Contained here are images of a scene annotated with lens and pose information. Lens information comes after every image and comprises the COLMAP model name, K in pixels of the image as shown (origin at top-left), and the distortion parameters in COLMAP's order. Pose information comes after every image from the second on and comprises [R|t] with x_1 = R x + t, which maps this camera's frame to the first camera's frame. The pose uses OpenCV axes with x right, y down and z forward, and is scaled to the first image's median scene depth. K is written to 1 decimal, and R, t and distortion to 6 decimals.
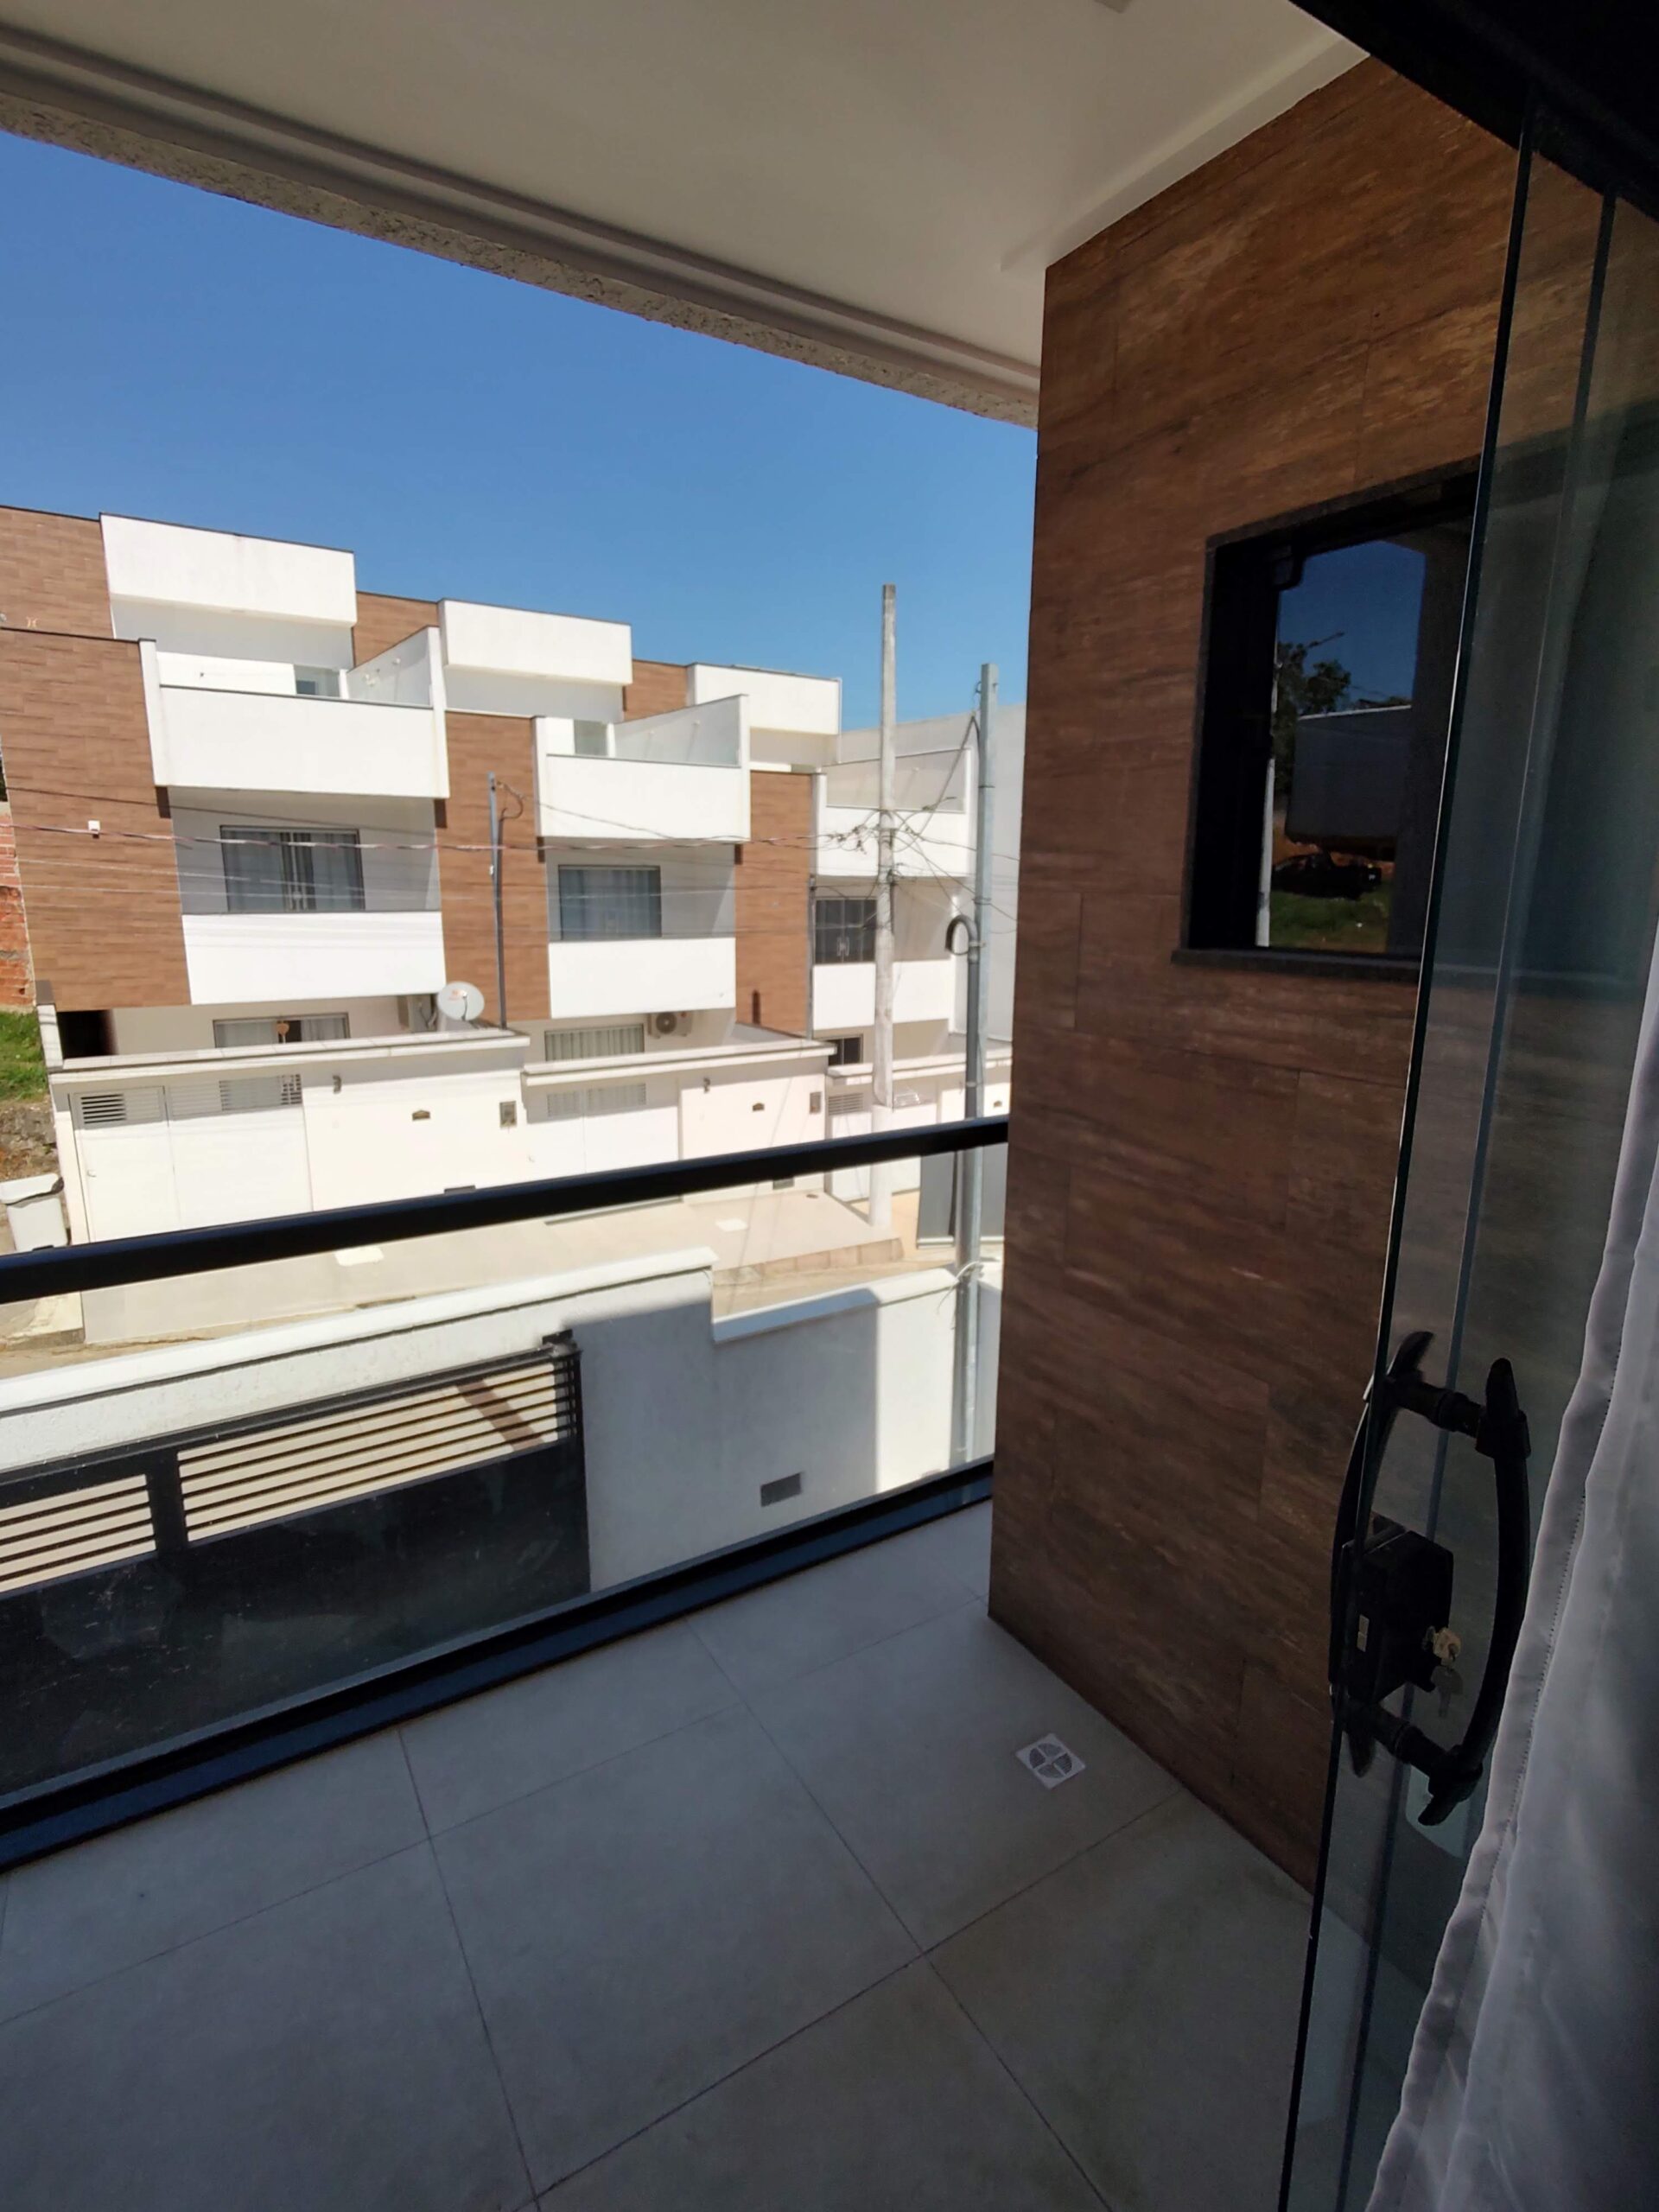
lens RADIAL K [[1070.4, 0, 822.8], [0, 1070.4, 1091.1], [0, 0, 1]] dist [-0.003458, 0.000302]
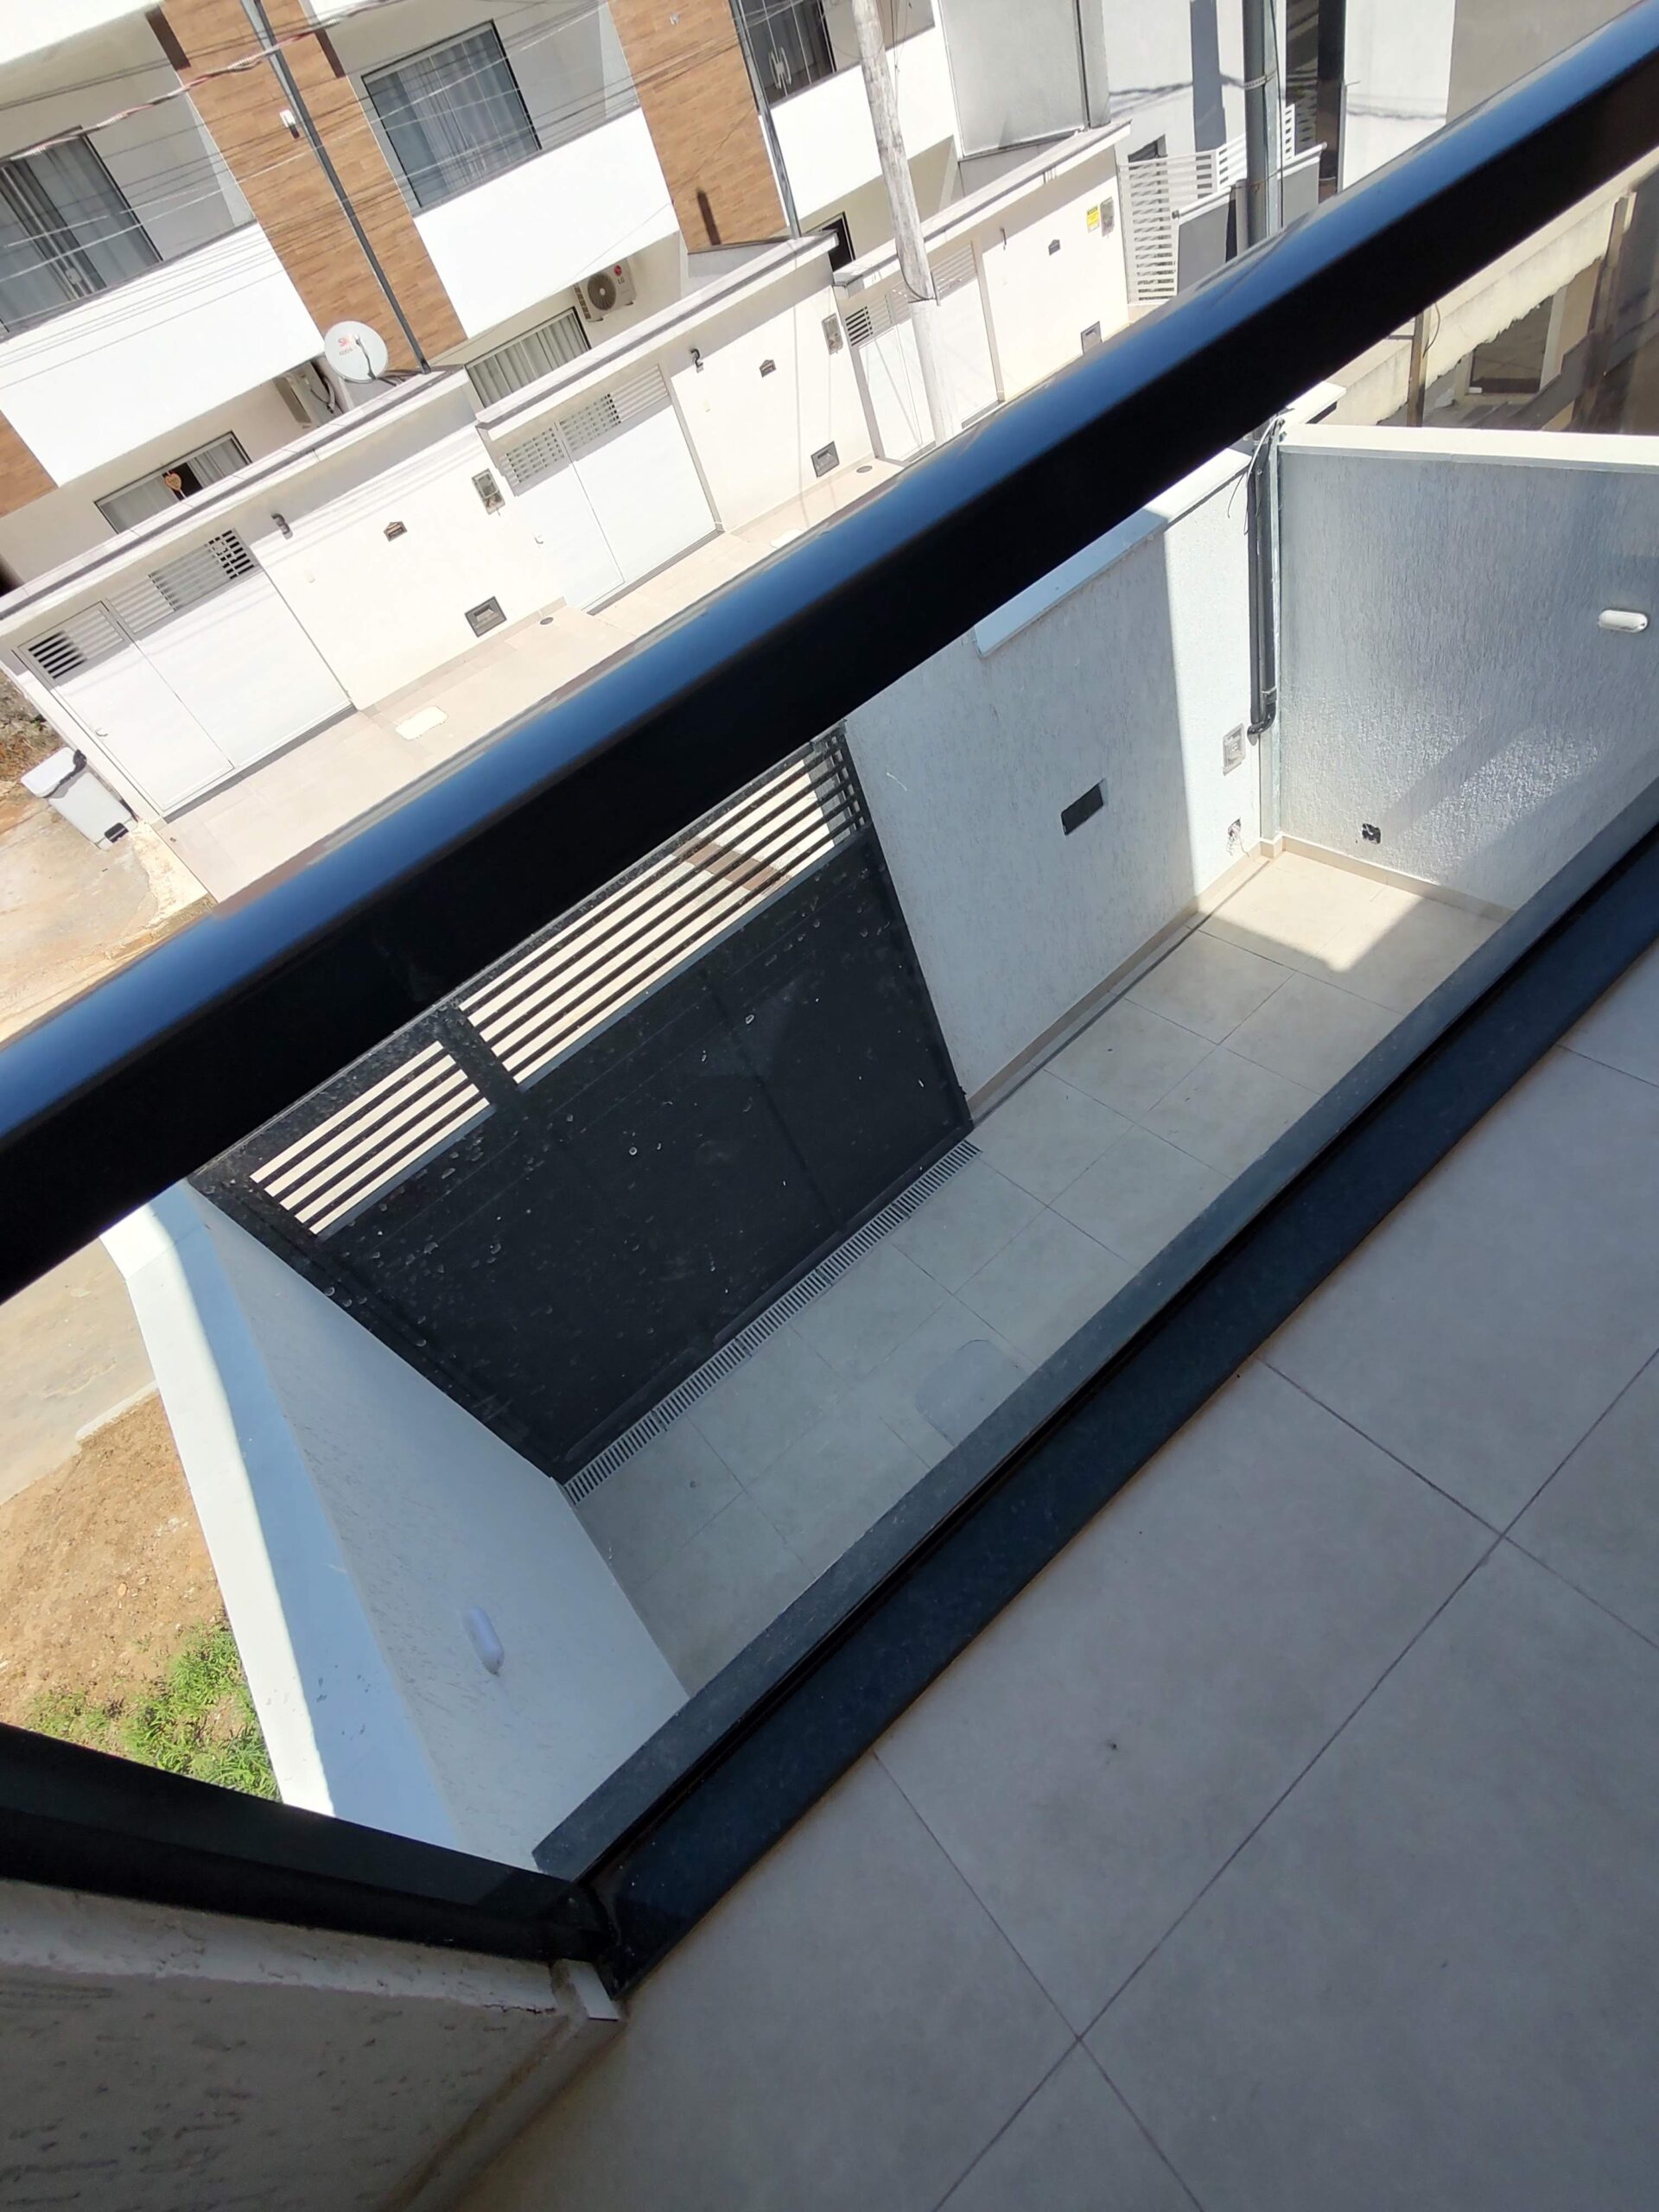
lens RADIAL K [[1070.4, 0, 835.2], [0, 1070.4, 1100.7], [0, 0, 1]] dist [-0.003458, 0.000302]
pose [[0.947930, -0.282835, -0.146400, -0.066726], [0.315250, 0.768023, 0.557457, 0.009078], [-0.045230, -0.574583, 0.817195, 0.080863]]
